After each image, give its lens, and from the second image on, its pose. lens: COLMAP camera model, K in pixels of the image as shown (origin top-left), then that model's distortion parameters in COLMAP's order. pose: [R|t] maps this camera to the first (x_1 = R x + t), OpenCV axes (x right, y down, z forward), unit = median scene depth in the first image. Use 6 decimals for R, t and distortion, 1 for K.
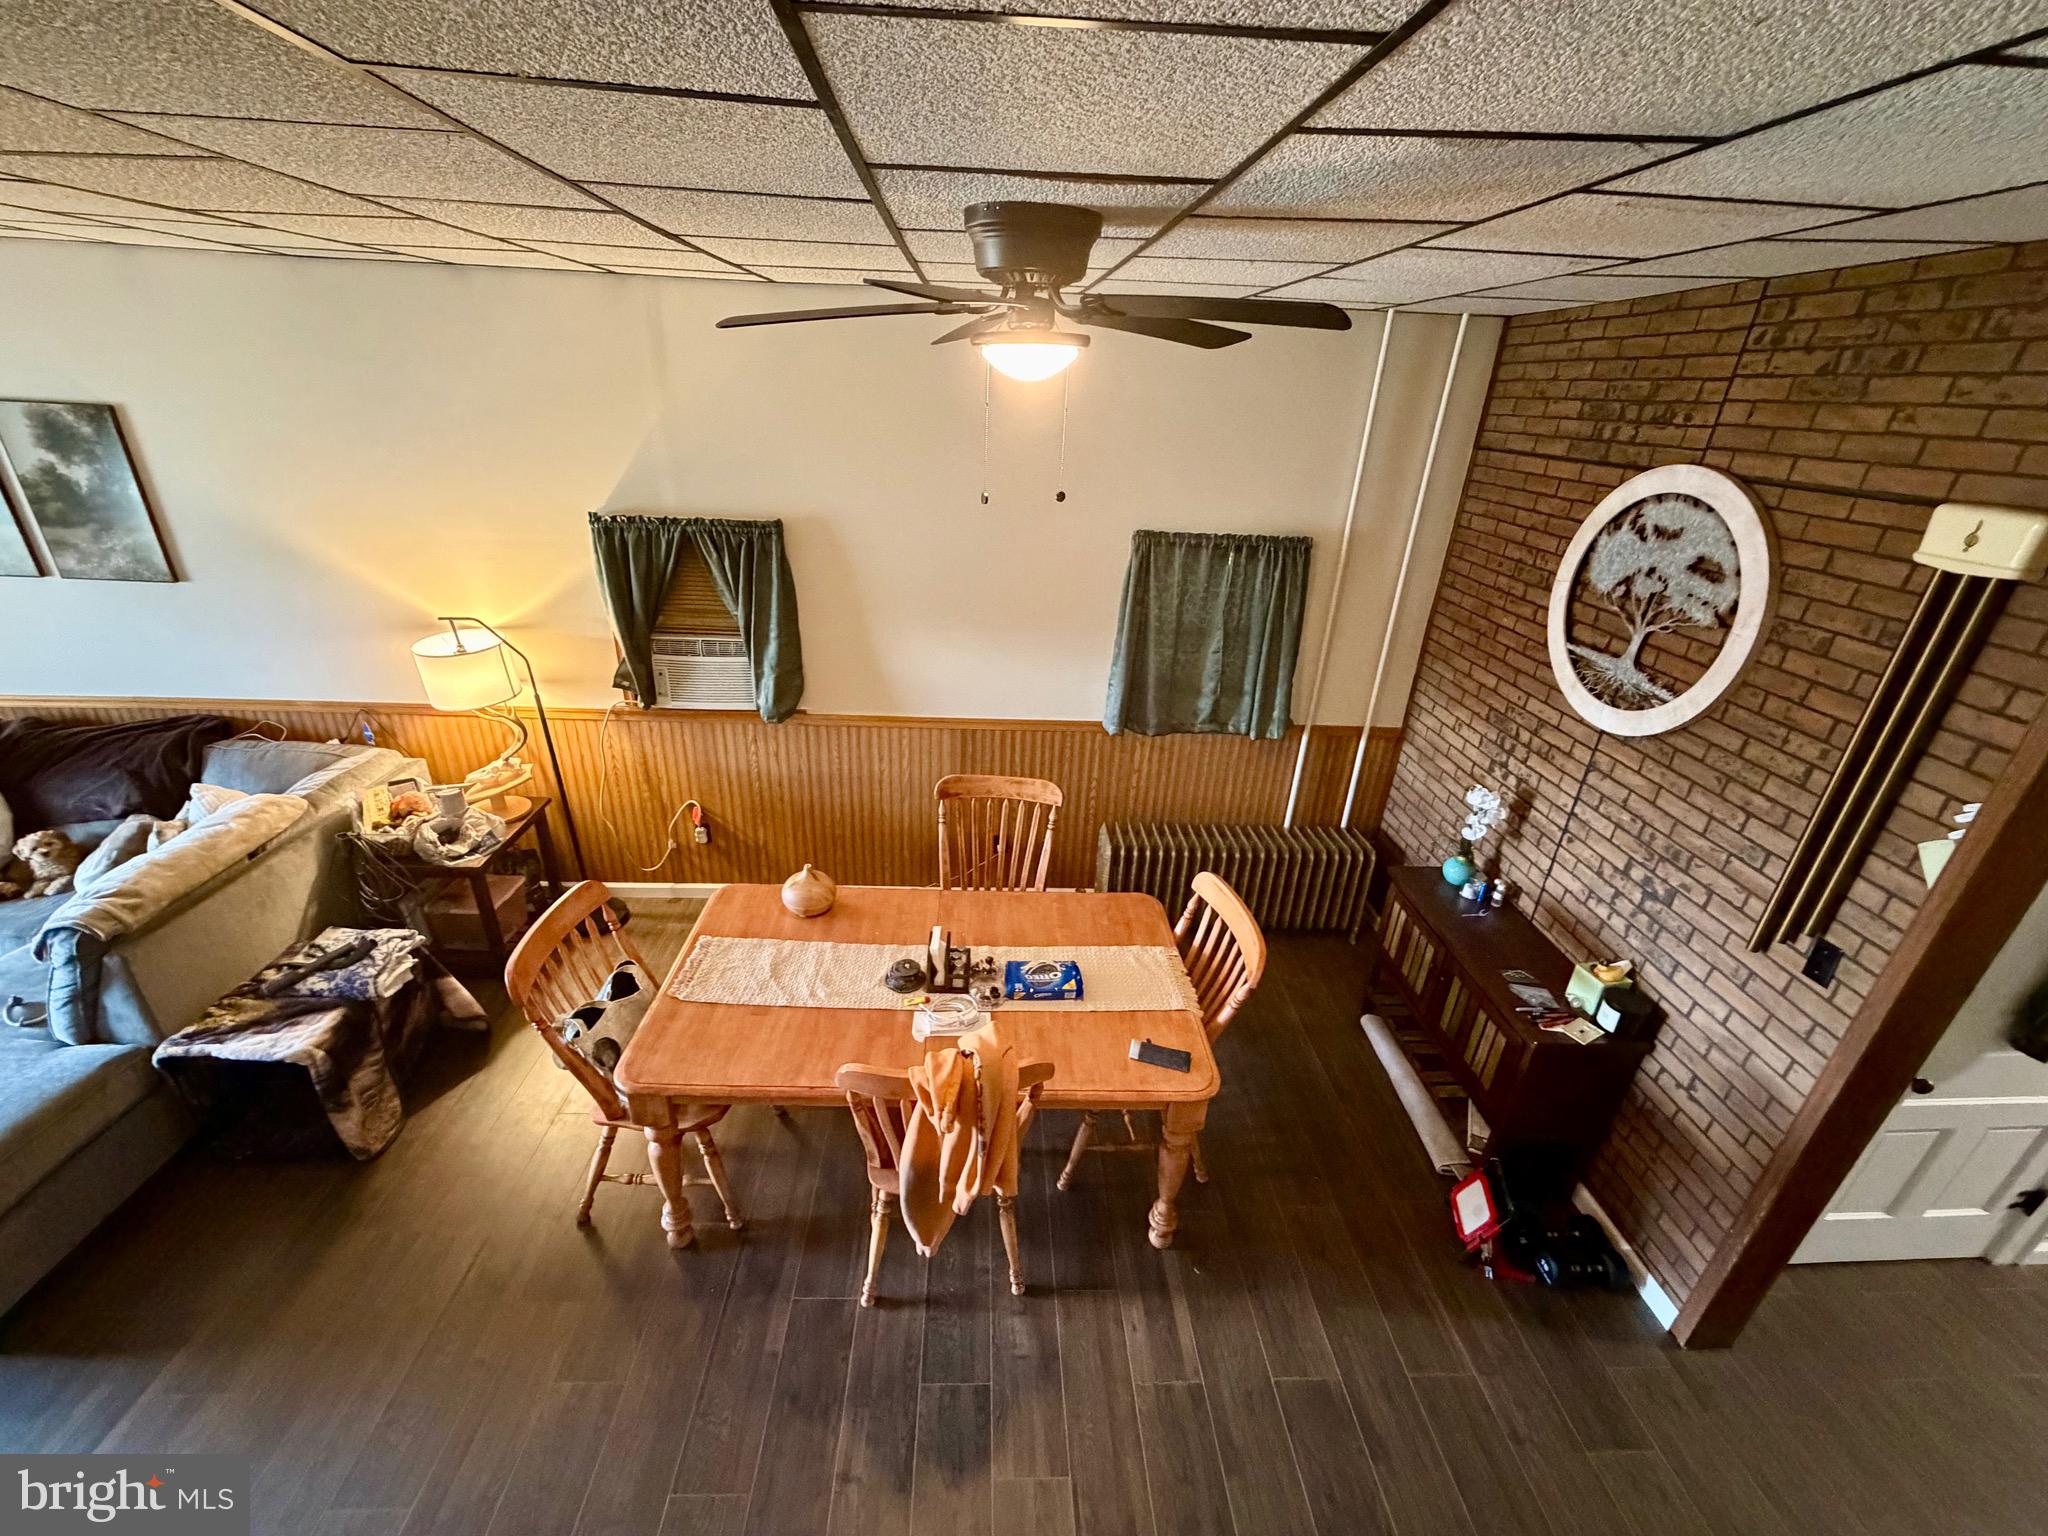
lens RADIAL K [[815.4, 0, 1018.6], [0, 815.4, 766.2], [0, 0, 1]] dist [0.007758, -0.000573]
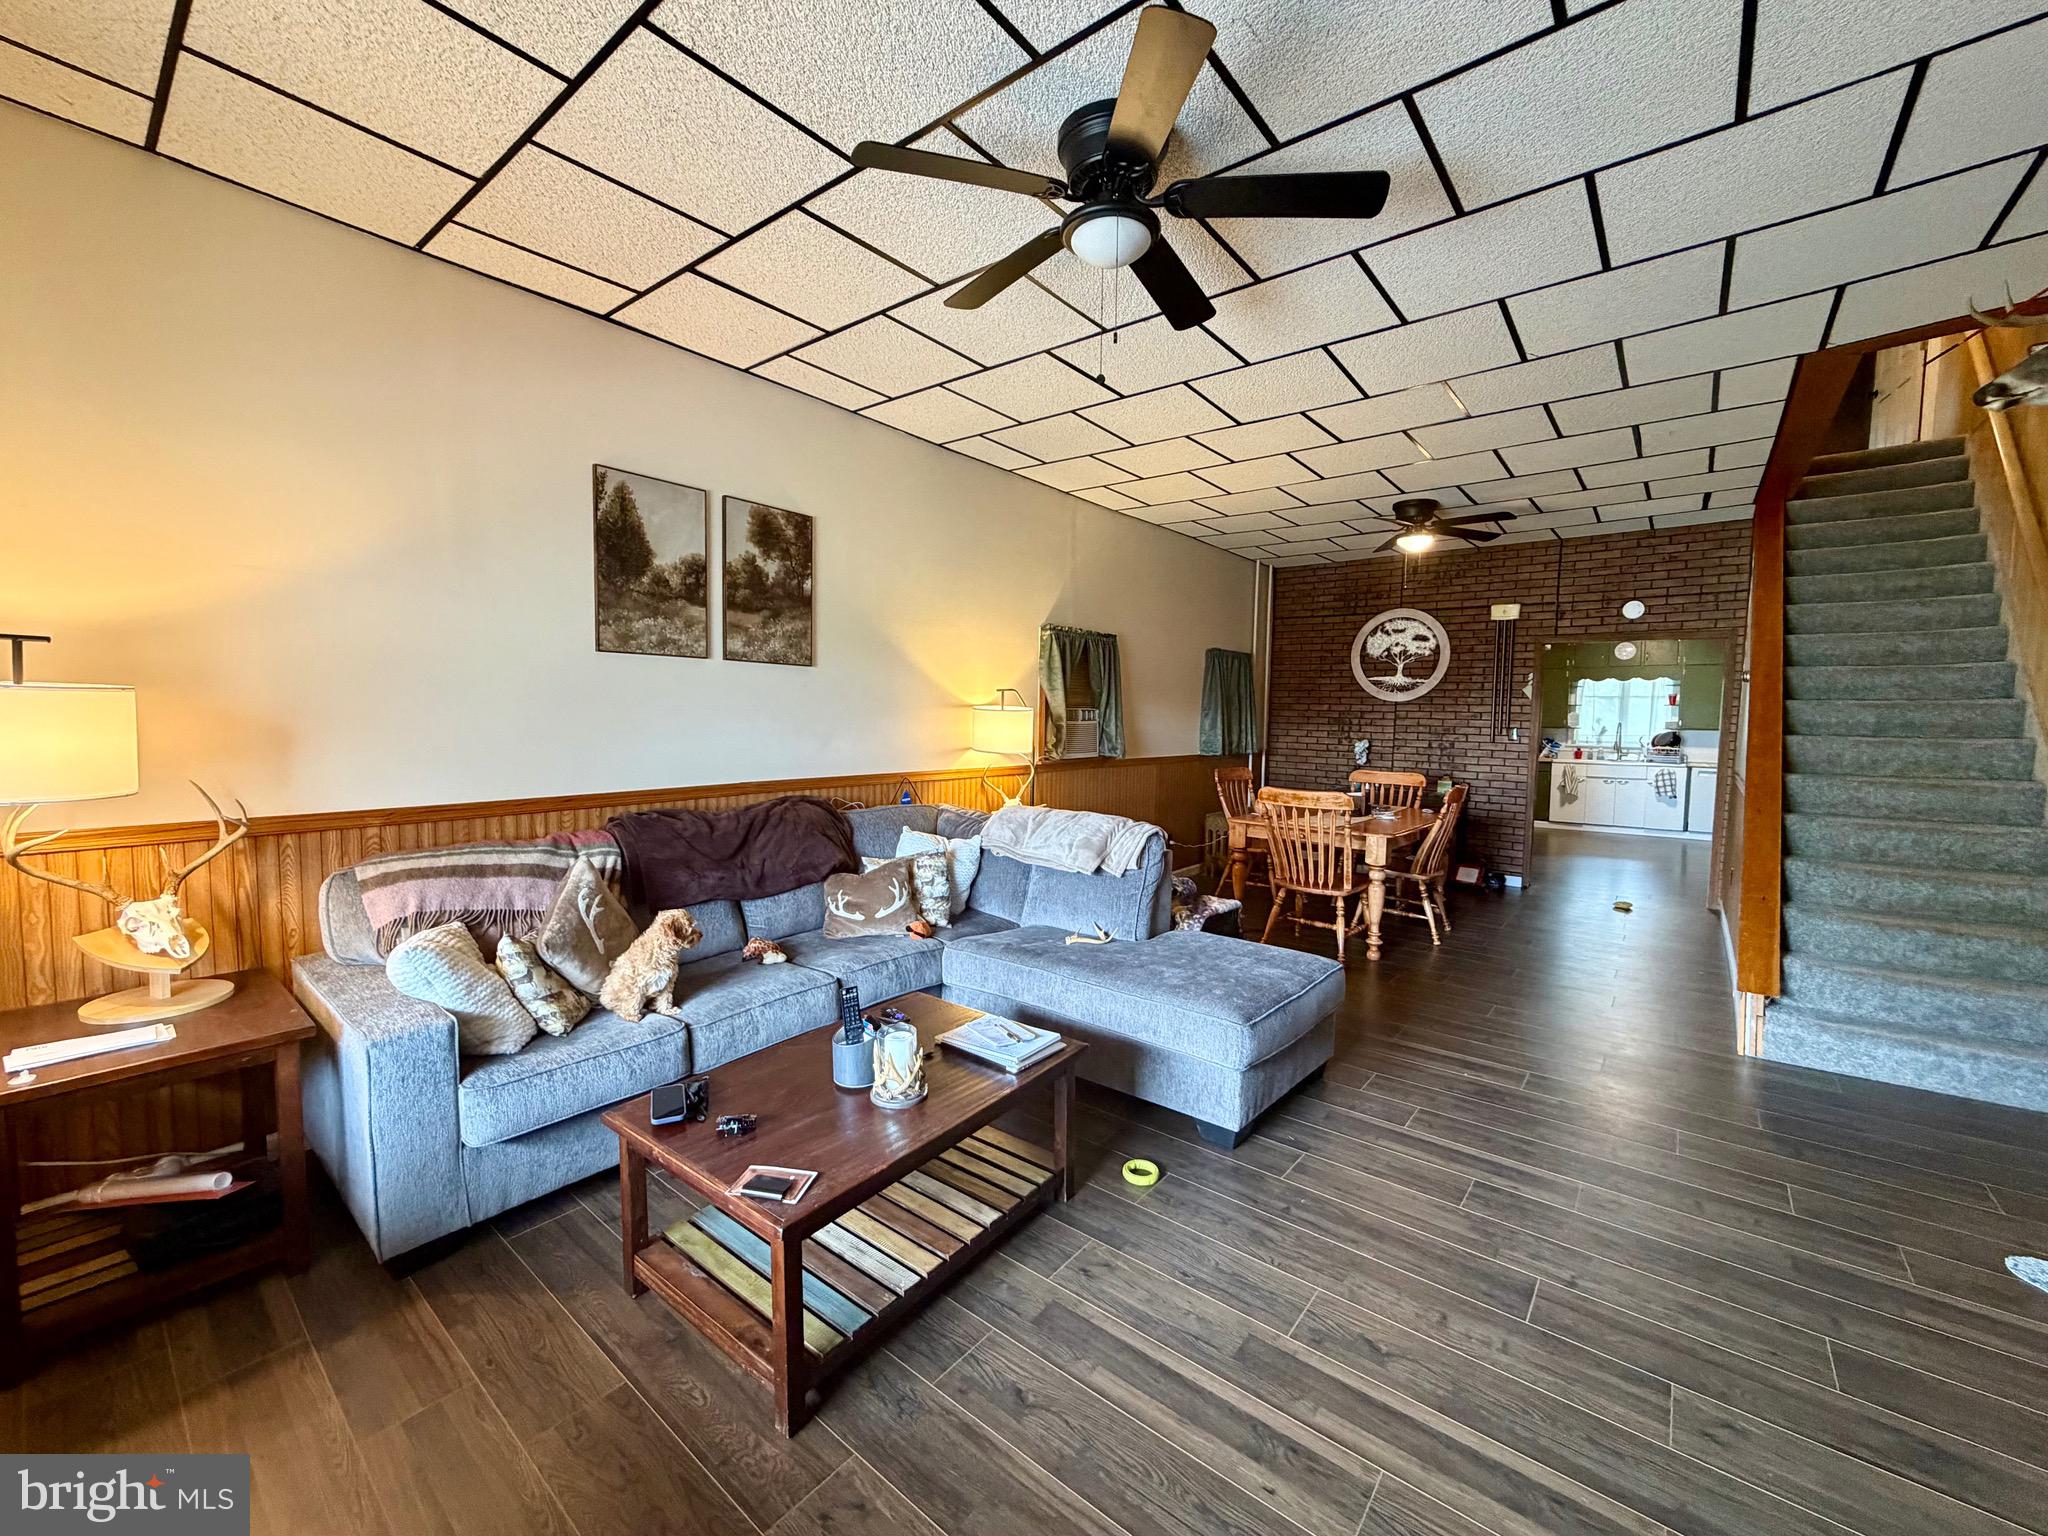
lens RADIAL K [[815.4, 0, 1021.0], [0, 815.4, 761.4], [0, 0, 1]] dist [0.007758, -0.000573]
pose [[0.663227, -0.076830, 0.744464, -2.100005], [0.320738, 0.927920, -0.189976, 0.245314], [-0.676208, 0.364775, 0.640064, 0.194314]]
